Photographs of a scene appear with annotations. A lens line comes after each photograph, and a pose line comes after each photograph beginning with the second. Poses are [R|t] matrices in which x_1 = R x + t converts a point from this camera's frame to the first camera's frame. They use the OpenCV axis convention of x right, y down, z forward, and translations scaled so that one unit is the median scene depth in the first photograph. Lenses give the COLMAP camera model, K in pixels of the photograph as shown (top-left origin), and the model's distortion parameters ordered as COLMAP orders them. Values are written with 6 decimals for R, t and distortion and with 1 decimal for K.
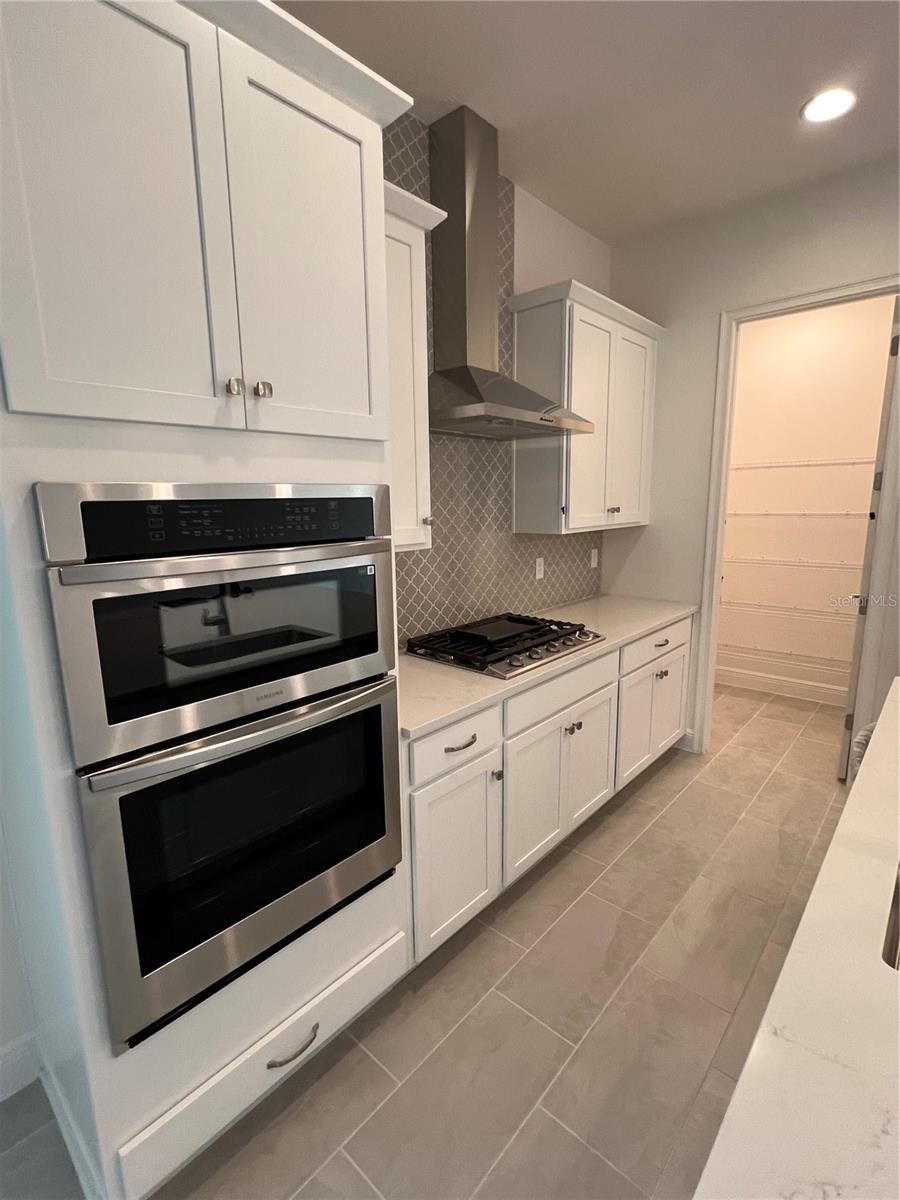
lens RADIAL K [[568.2, 0, 450.0], [0, 568.2, 600.0], [0, 0, 1]] dist [-0.000691, 0.000541]
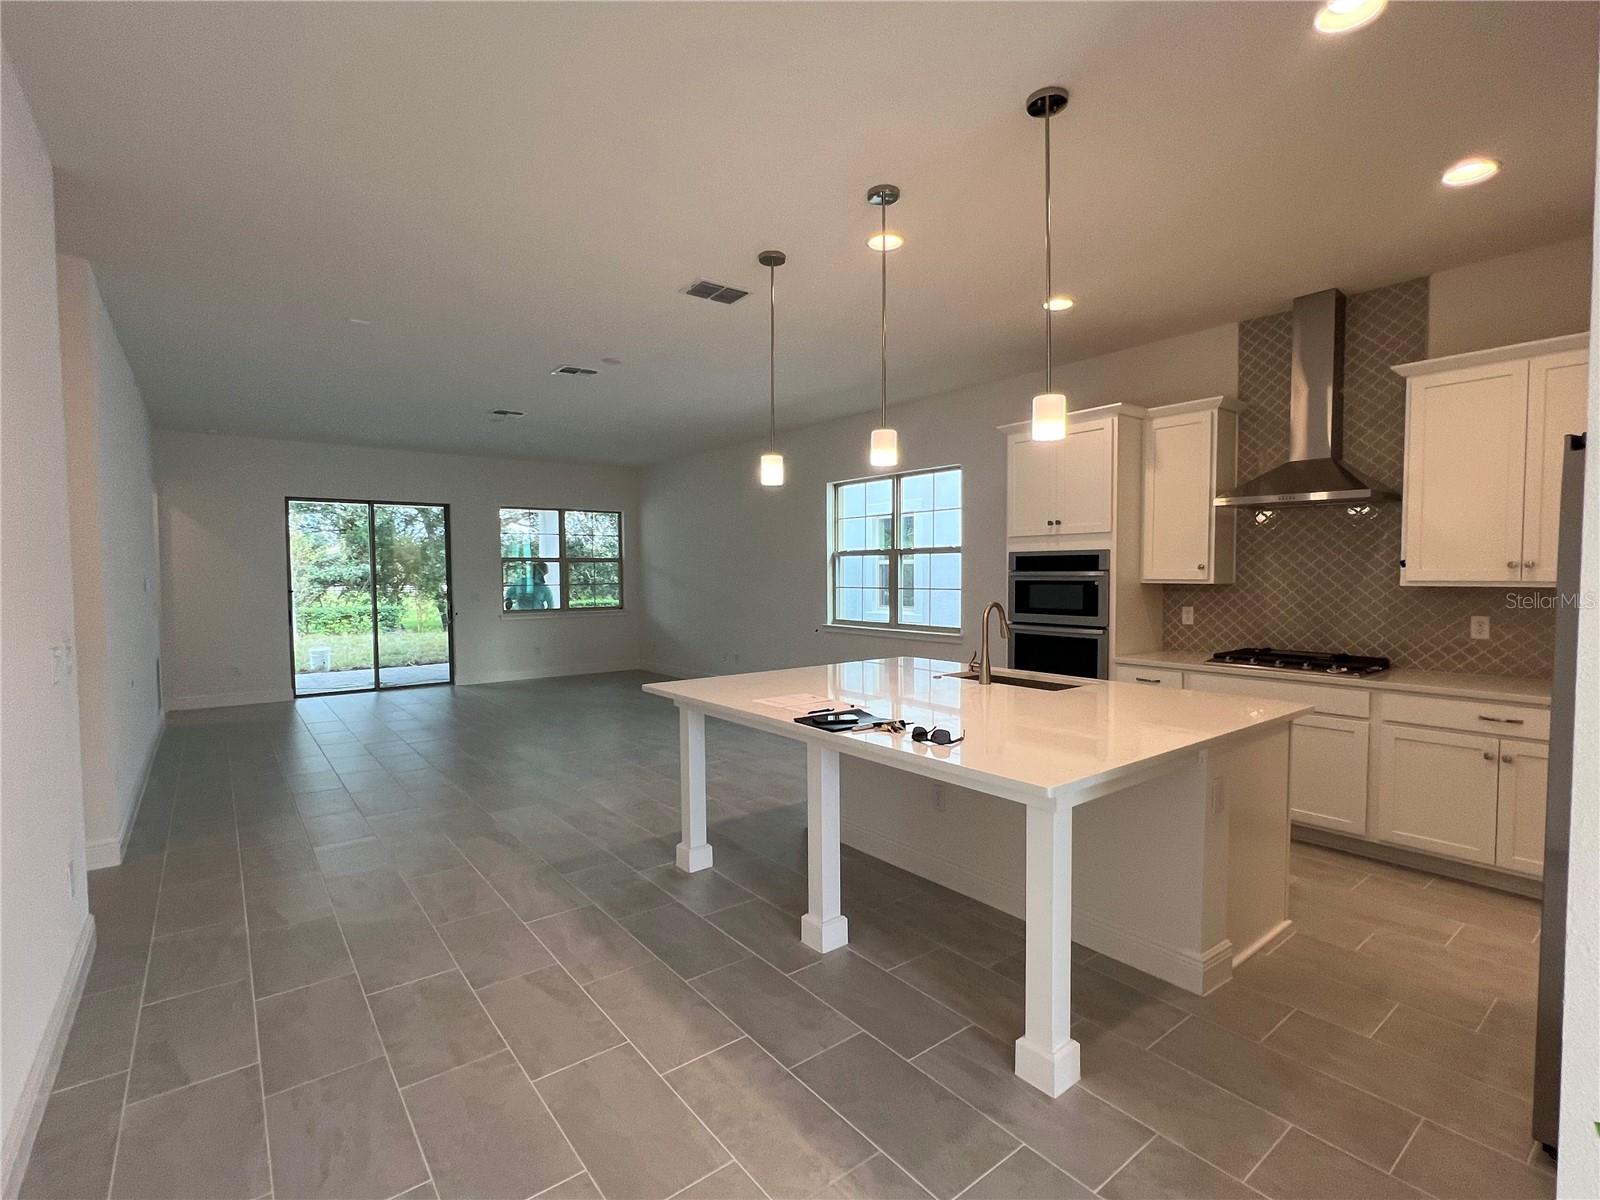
lens RADIAL K [[757.5, 0, 802.0], [0, 757.5, 604.3], [0, 0, 1]] dist [-0.000691, 0.000541]
pose [[-0.176664, 0.056680, -0.982638, 1.871001], [-0.169940, 0.981591, 0.087173, -0.016235], [0.969490, 0.182390, -0.163780, 0.164484]]
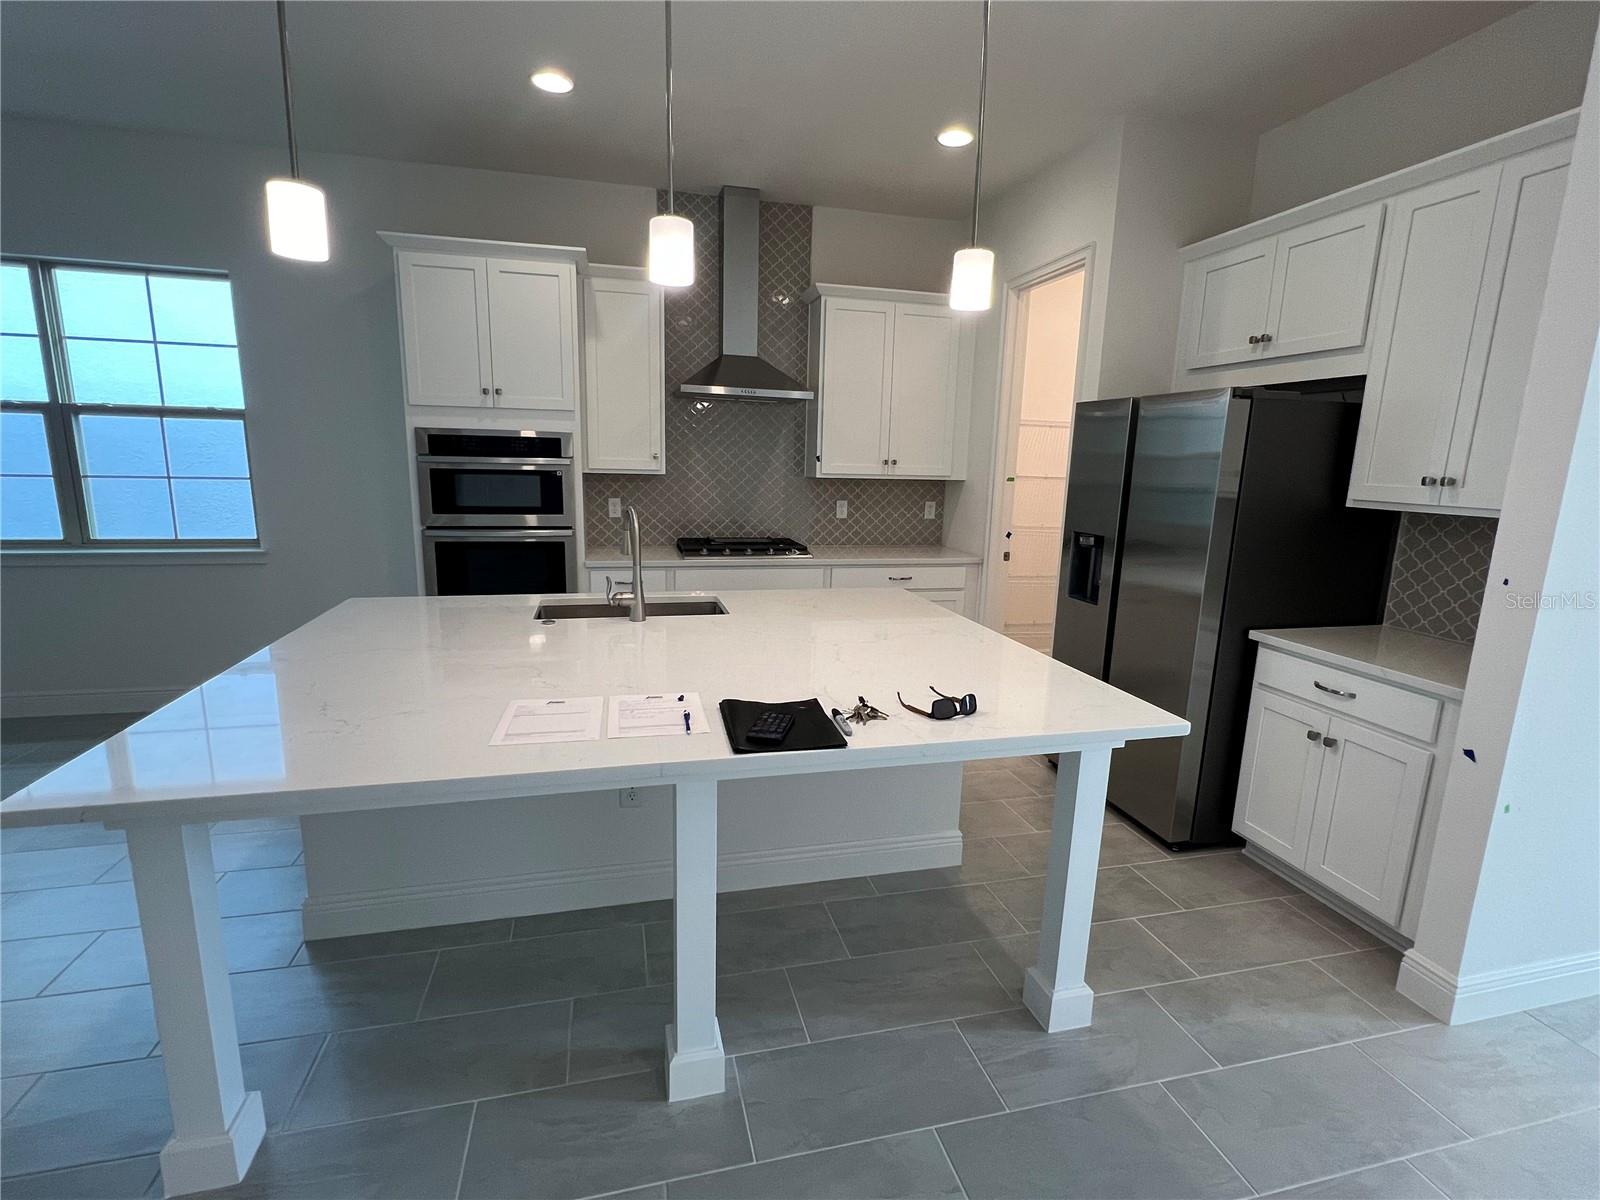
lens RADIAL K [[757.5, 0, 802.0], [0, 757.5, 604.3], [0, 0, 1]] dist [-0.000691, 0.000541]
pose [[0.828871, 0.141196, -0.541328, 1.182259], [-0.136283, 0.989437, 0.049403, 0.089843], [0.542586, 0.032825, 0.839359, -0.450044]]
